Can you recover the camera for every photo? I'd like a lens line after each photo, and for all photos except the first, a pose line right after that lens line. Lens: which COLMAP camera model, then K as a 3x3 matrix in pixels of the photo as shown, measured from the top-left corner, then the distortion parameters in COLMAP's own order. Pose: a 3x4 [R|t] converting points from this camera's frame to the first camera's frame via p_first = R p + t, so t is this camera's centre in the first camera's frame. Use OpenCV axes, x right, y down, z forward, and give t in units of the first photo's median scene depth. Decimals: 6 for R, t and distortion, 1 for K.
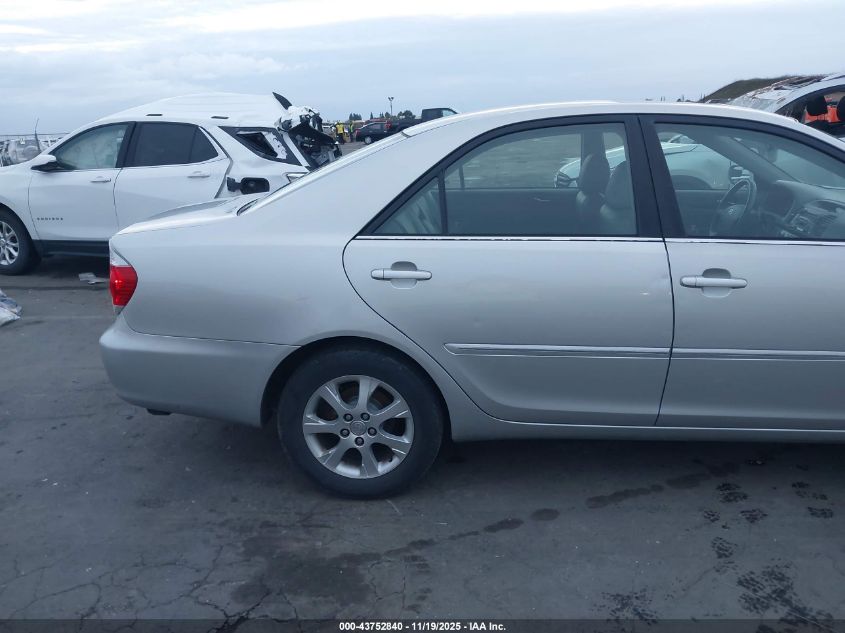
lens RADIAL K [[684.3, 0, 421.5], [0, 684.3, 322.1], [0, 0, 1]] dist [0.018971, -0.035744]
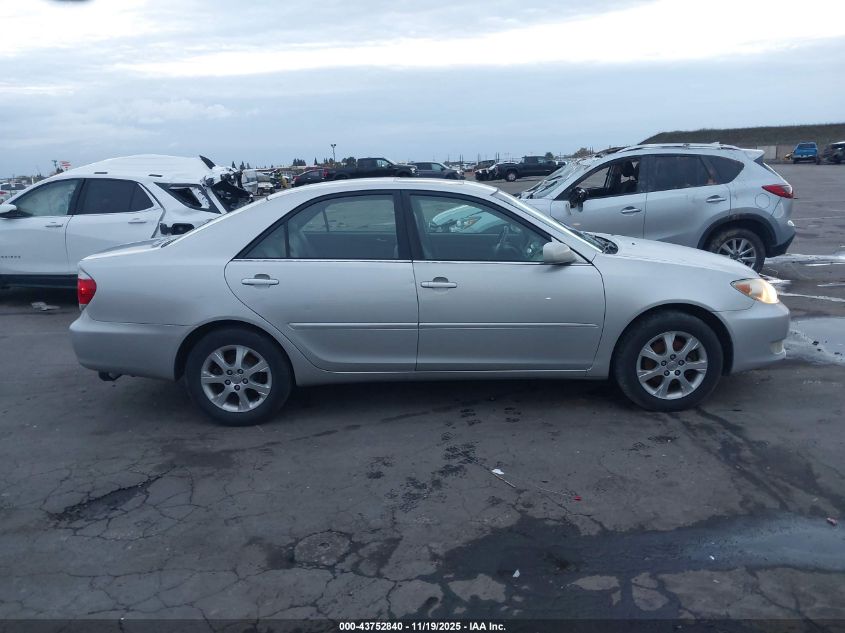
lens RADIAL K [[684.3, 0, 426.9], [0, 684.3, 313.3], [0, 0, 1]] dist [0.018971, -0.035744]
pose [[0.996180, -0.010327, 0.086707, 0.213336], [0.016785, 0.997111, -0.074085, 0.127493], [-0.085691, 0.075258, 0.993475, -0.643267]]
